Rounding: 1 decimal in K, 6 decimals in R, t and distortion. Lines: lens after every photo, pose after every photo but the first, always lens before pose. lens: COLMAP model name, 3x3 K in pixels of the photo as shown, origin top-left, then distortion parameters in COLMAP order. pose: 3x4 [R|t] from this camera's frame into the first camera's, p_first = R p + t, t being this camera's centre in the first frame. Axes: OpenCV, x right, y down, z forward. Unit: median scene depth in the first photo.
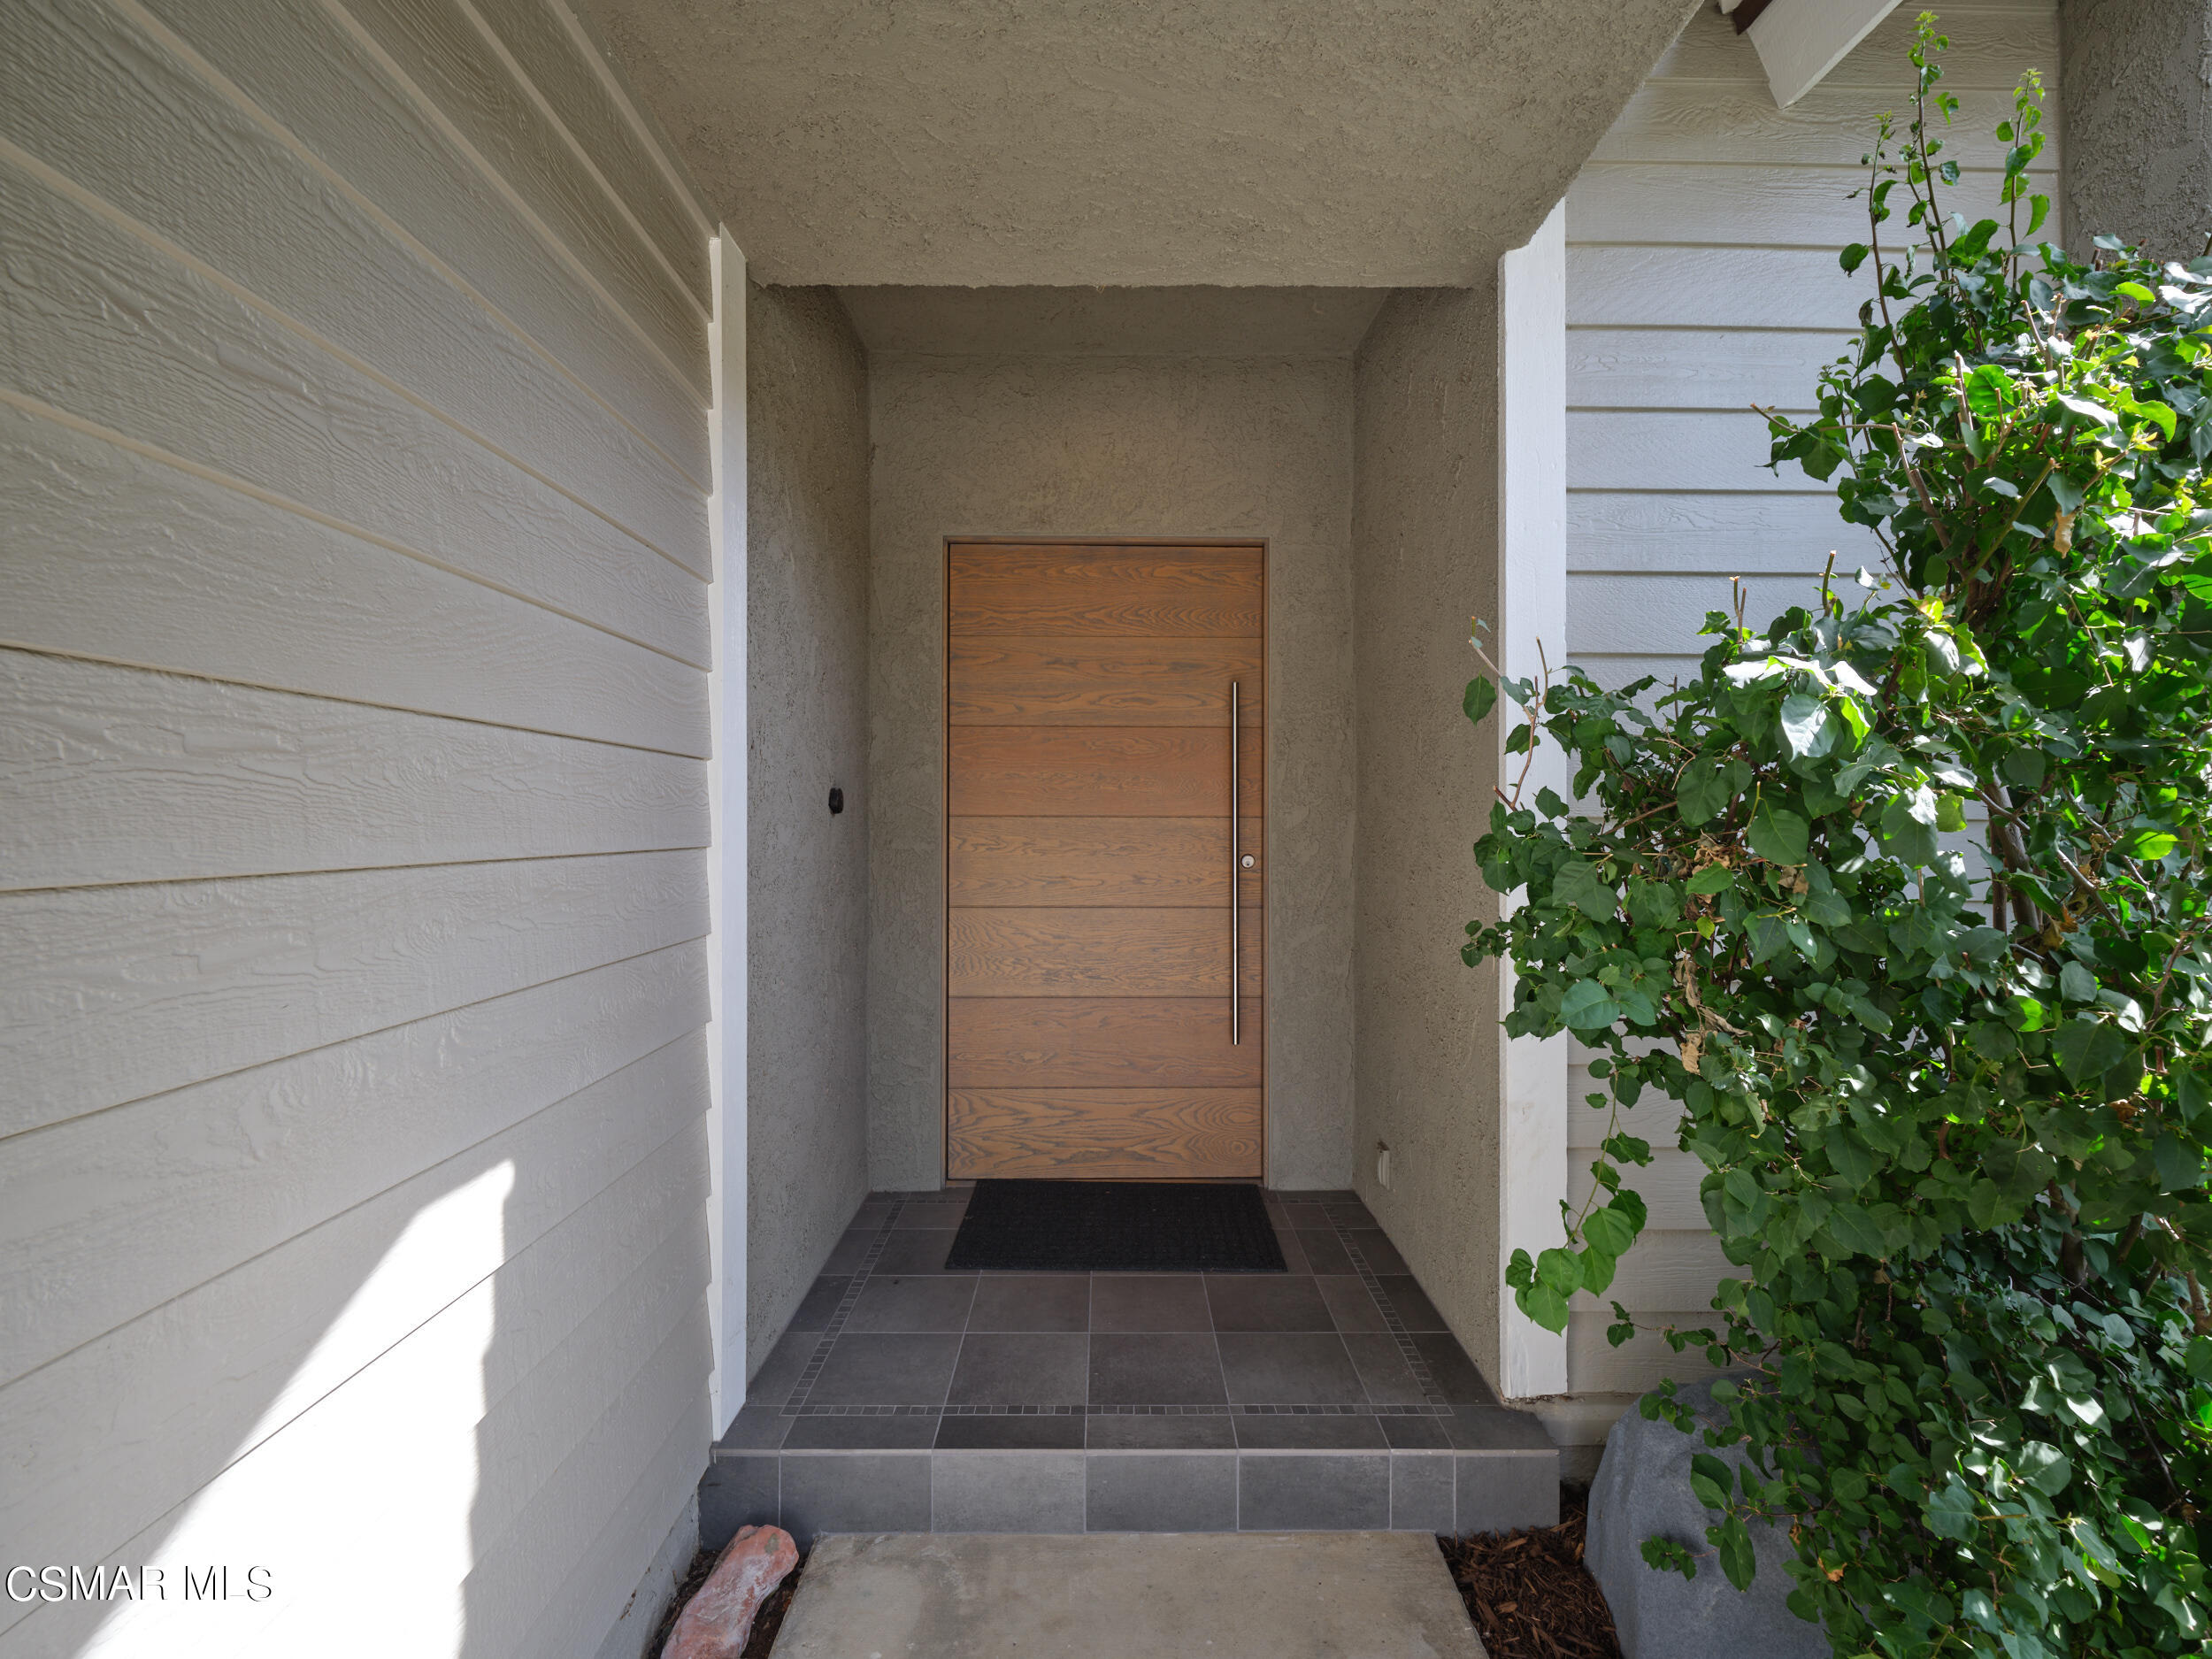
lens RADIAL K [[1015.5, 0, 1105.5], [0, 1015.5, 828.2], [0, 0, 1]] dist [0.000432, 0.000484]
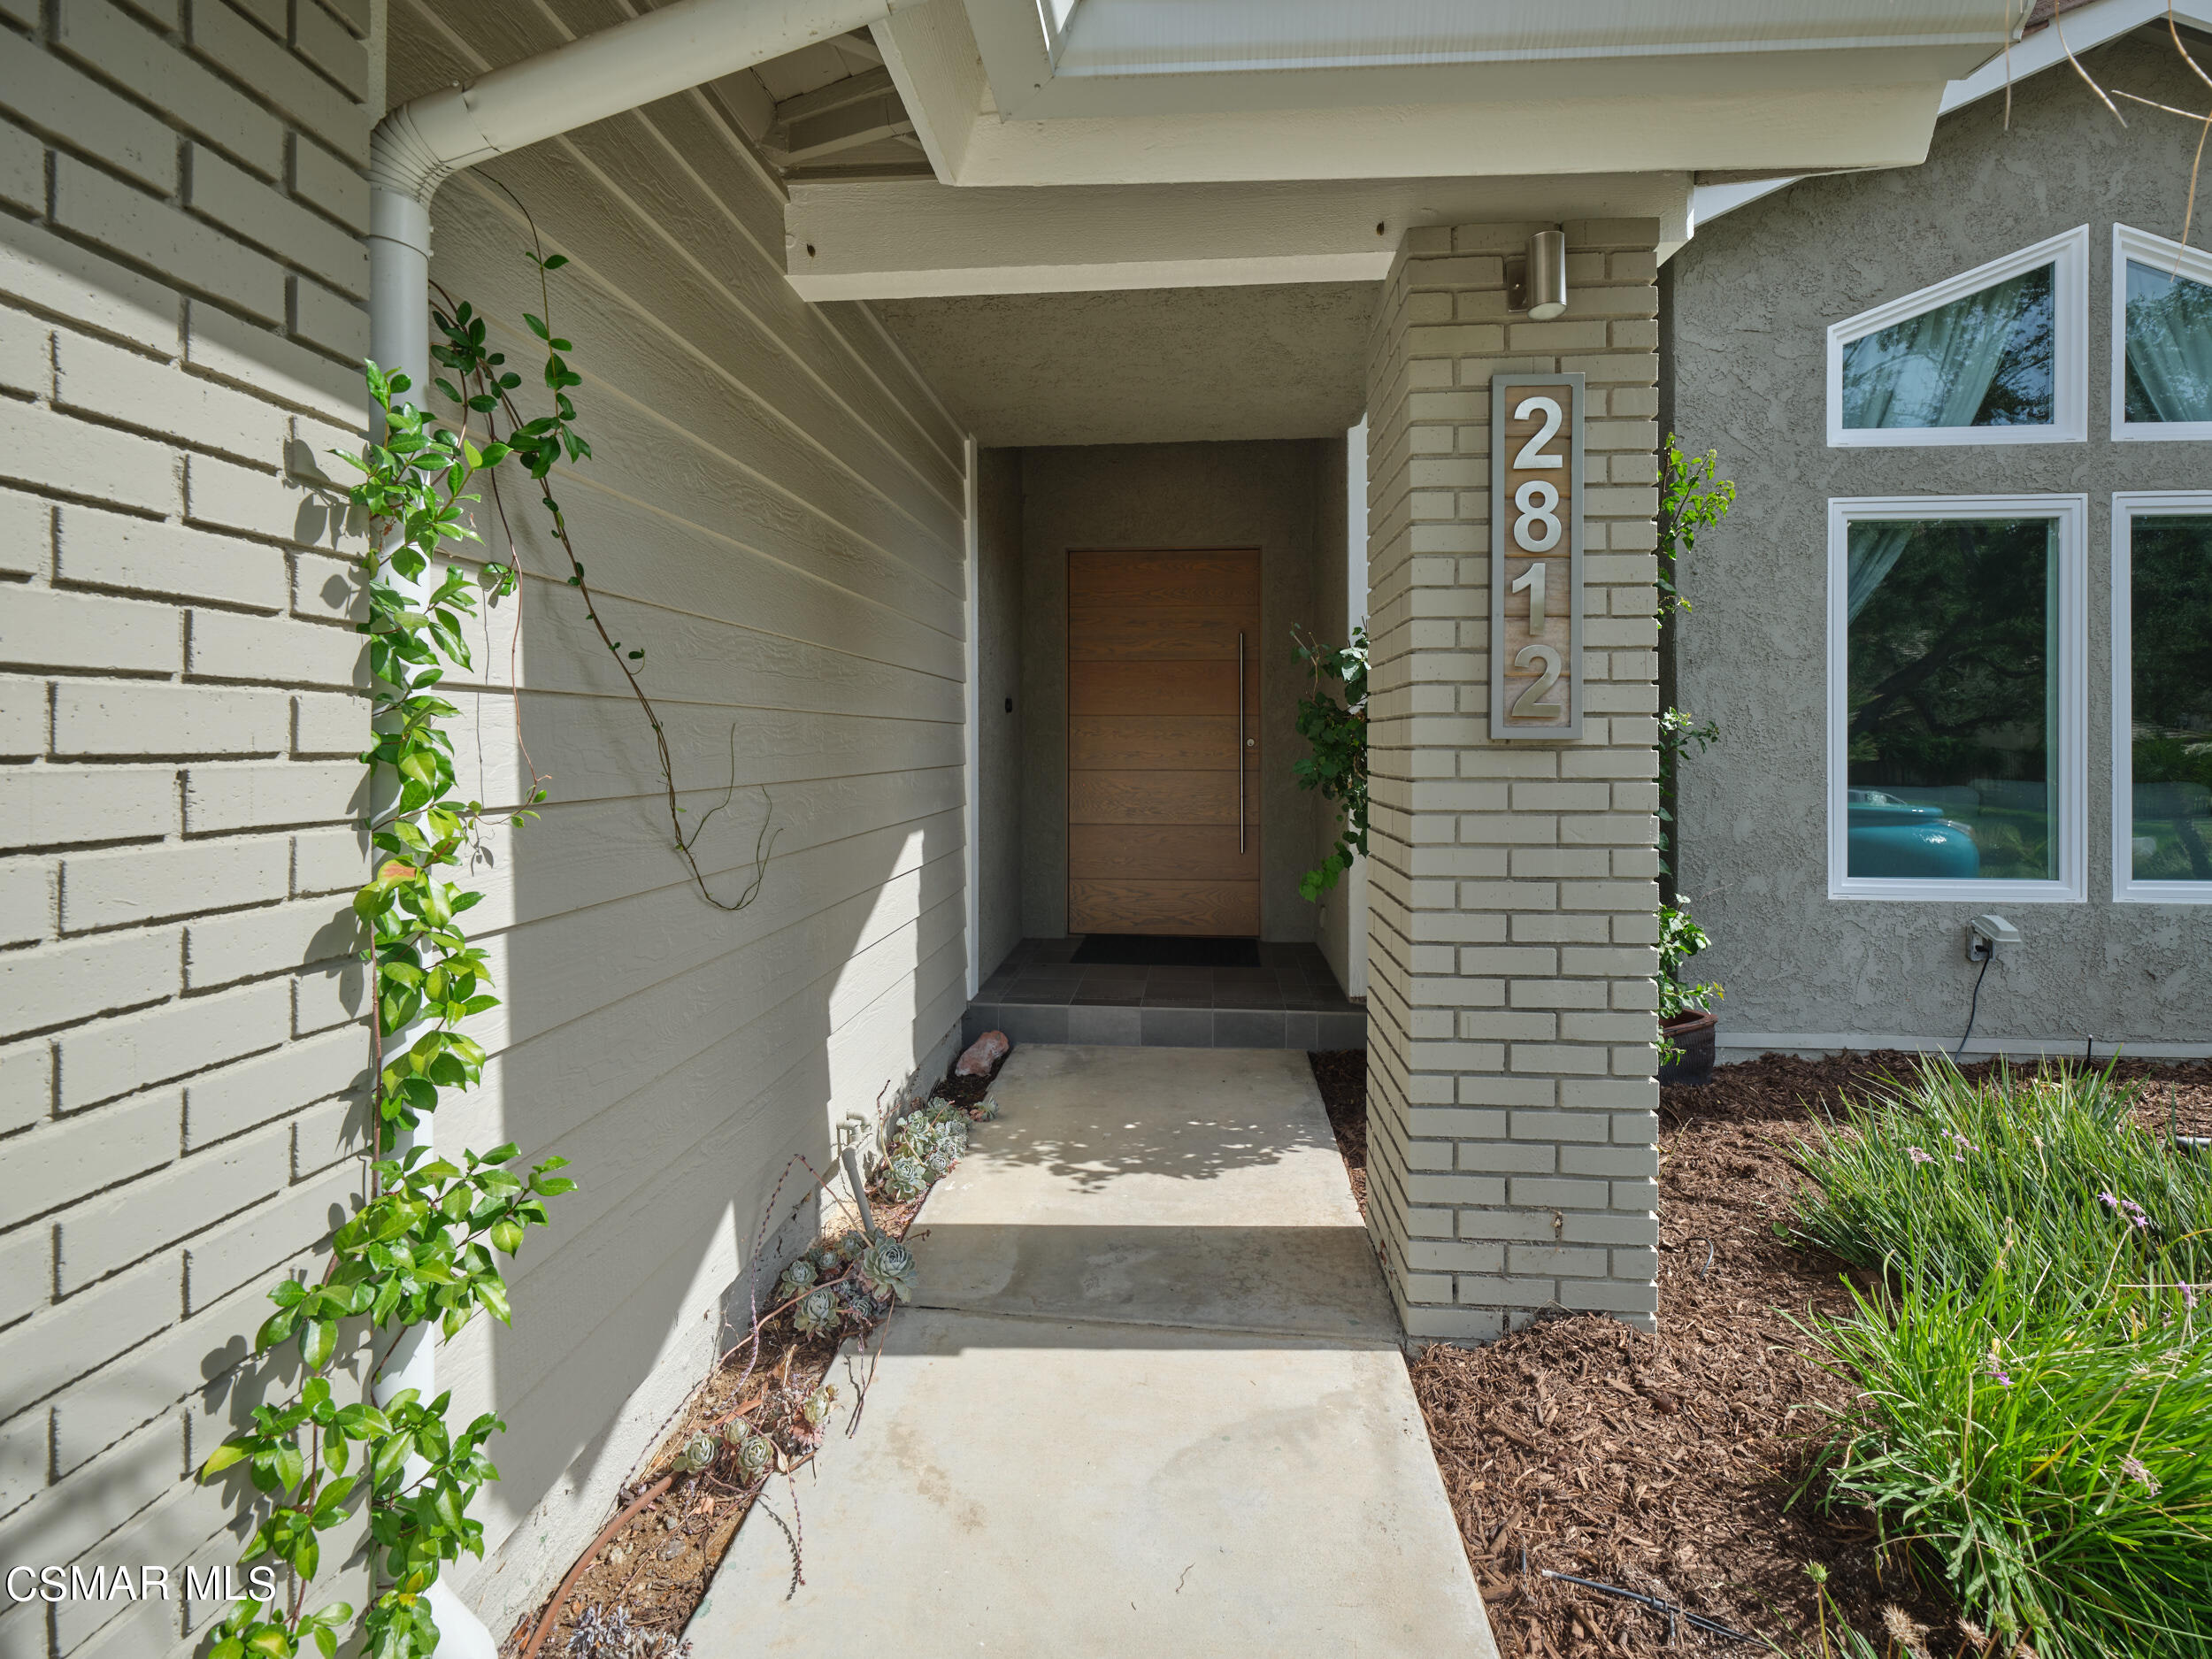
lens RADIAL K [[1015.5, 0, 1123.9], [0, 1015.5, 745.2], [0, 0, 1]] dist [0.000432, 0.000484]
pose [[0.996778, -0.003086, -0.080150, 0.069457], [0.002980, 0.999995, -0.001445, 0.040044], [0.080154, 0.001201, 0.996782, -0.661708]]
